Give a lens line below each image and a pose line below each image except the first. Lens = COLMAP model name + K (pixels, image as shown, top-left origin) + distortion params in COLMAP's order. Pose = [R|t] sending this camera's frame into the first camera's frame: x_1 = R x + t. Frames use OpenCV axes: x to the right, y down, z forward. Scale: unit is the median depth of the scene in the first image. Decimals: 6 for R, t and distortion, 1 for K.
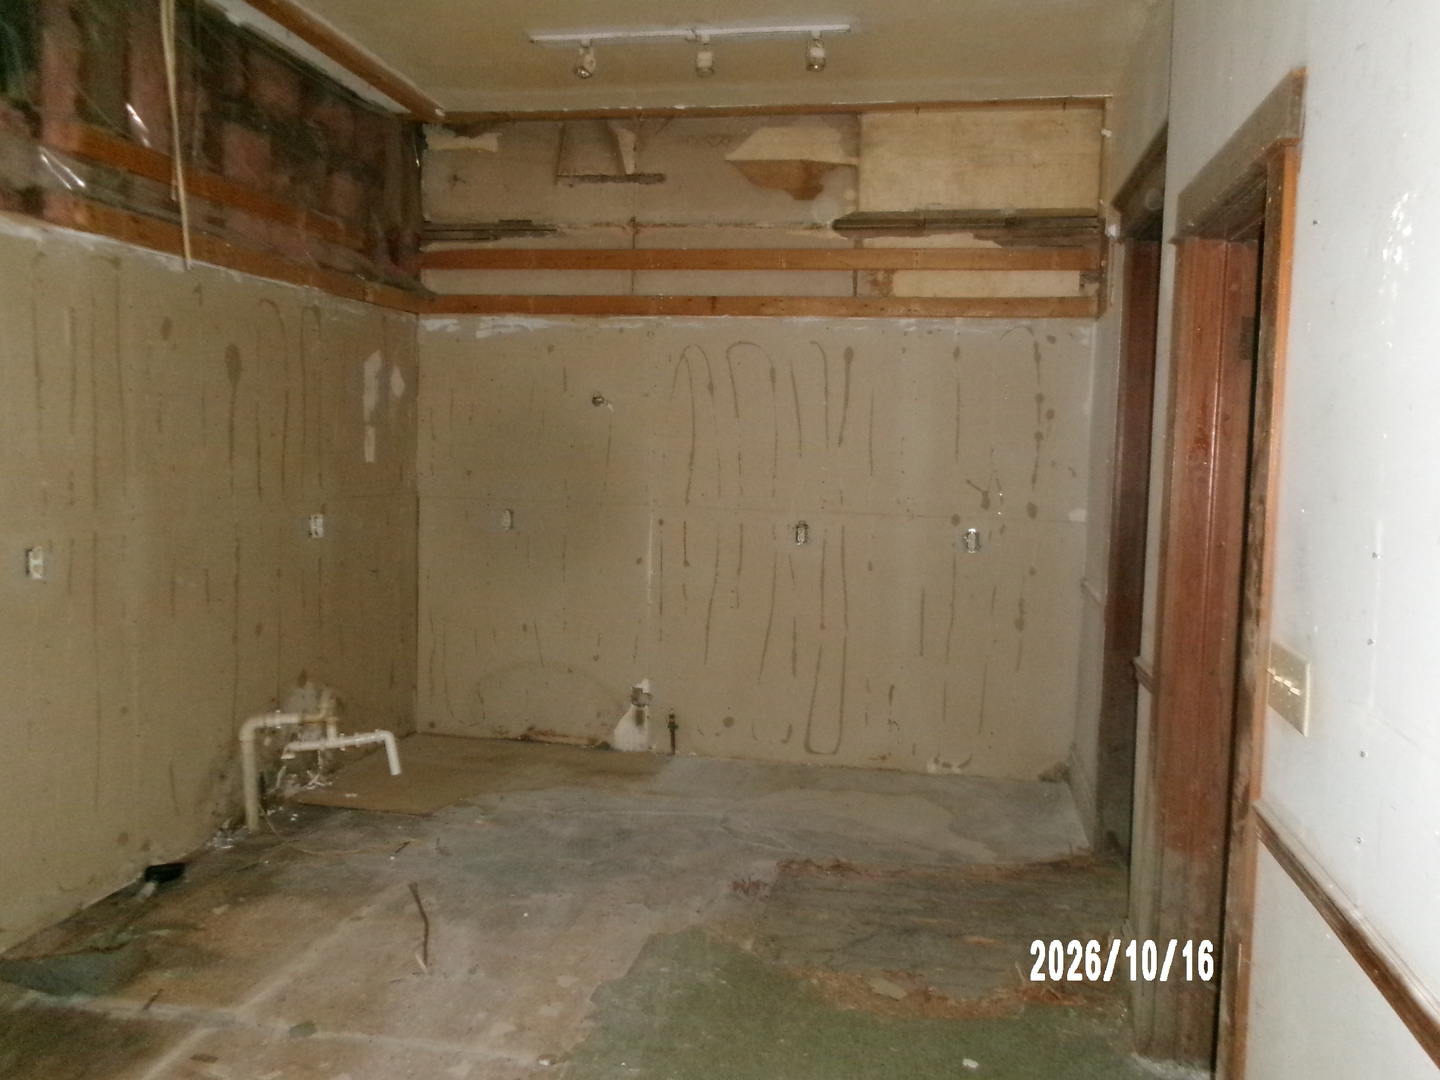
lens RADIAL K [[1206.9, 0, 721.0], [0, 1206.9, 540.6], [0, 0, 1]] dist [0.015914, 0.015536]
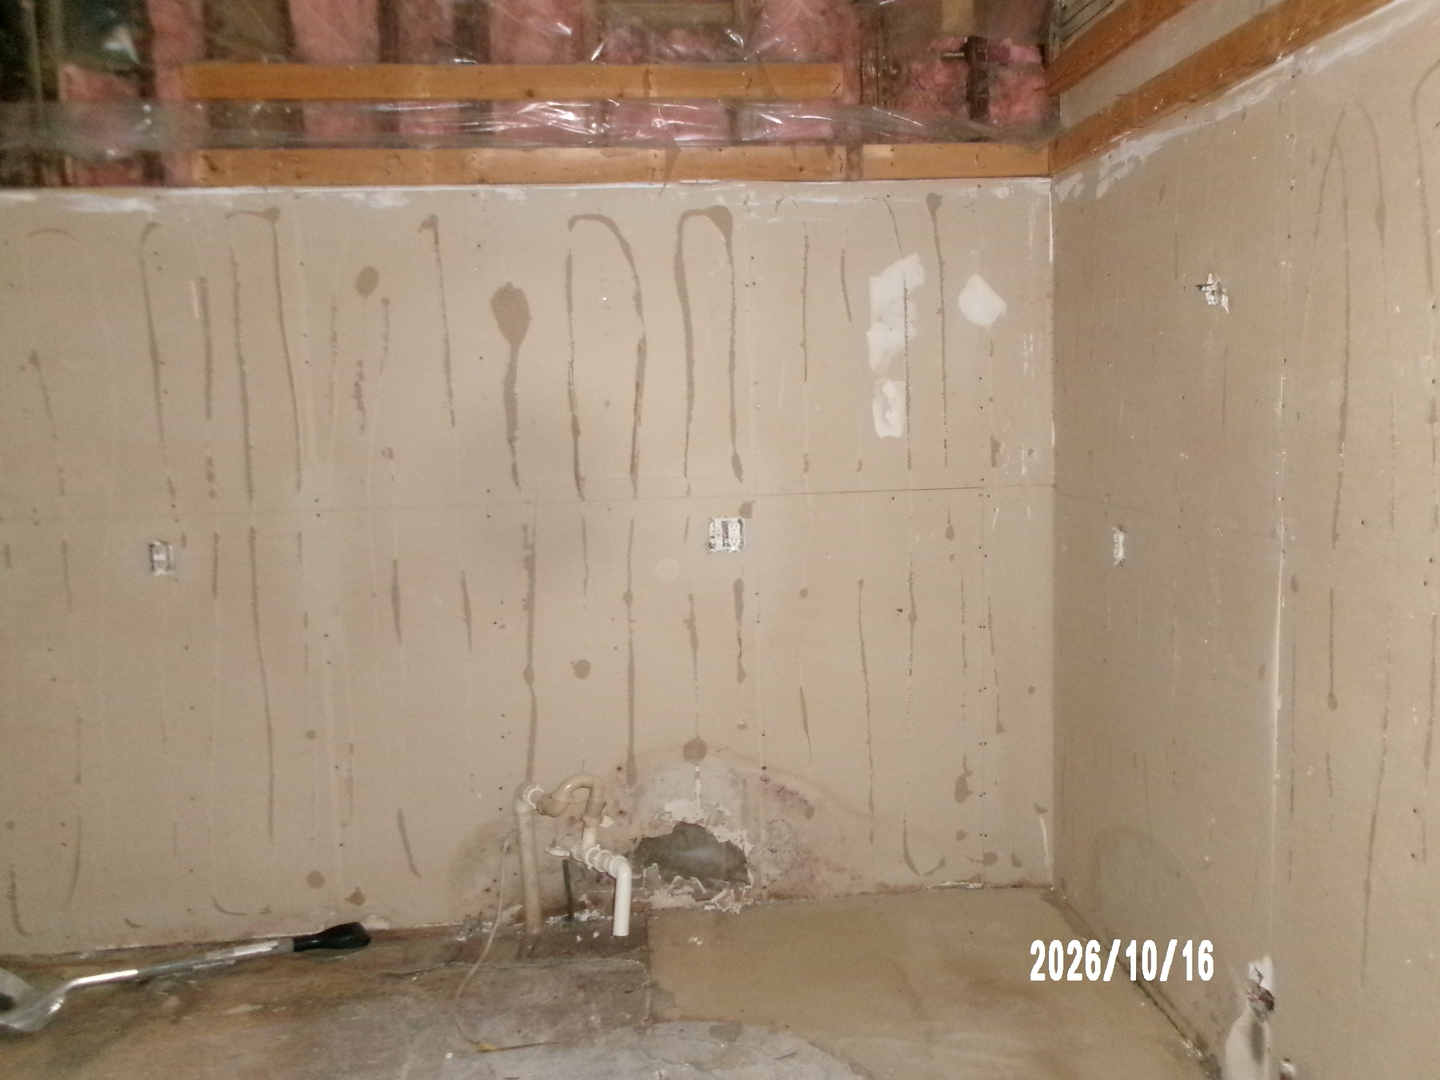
lens RADIAL K [[1206.9, 0, 720.9], [0, 1206.9, 532.8], [0, 0, 1]] dist [0.015914, 0.015536]
pose [[0.275210, 0.072601, -0.958639, 0.343324], [-0.043595, 0.997061, 0.062996, -0.060218], [0.960395, 0.024455, 0.277567, 0.876941]]
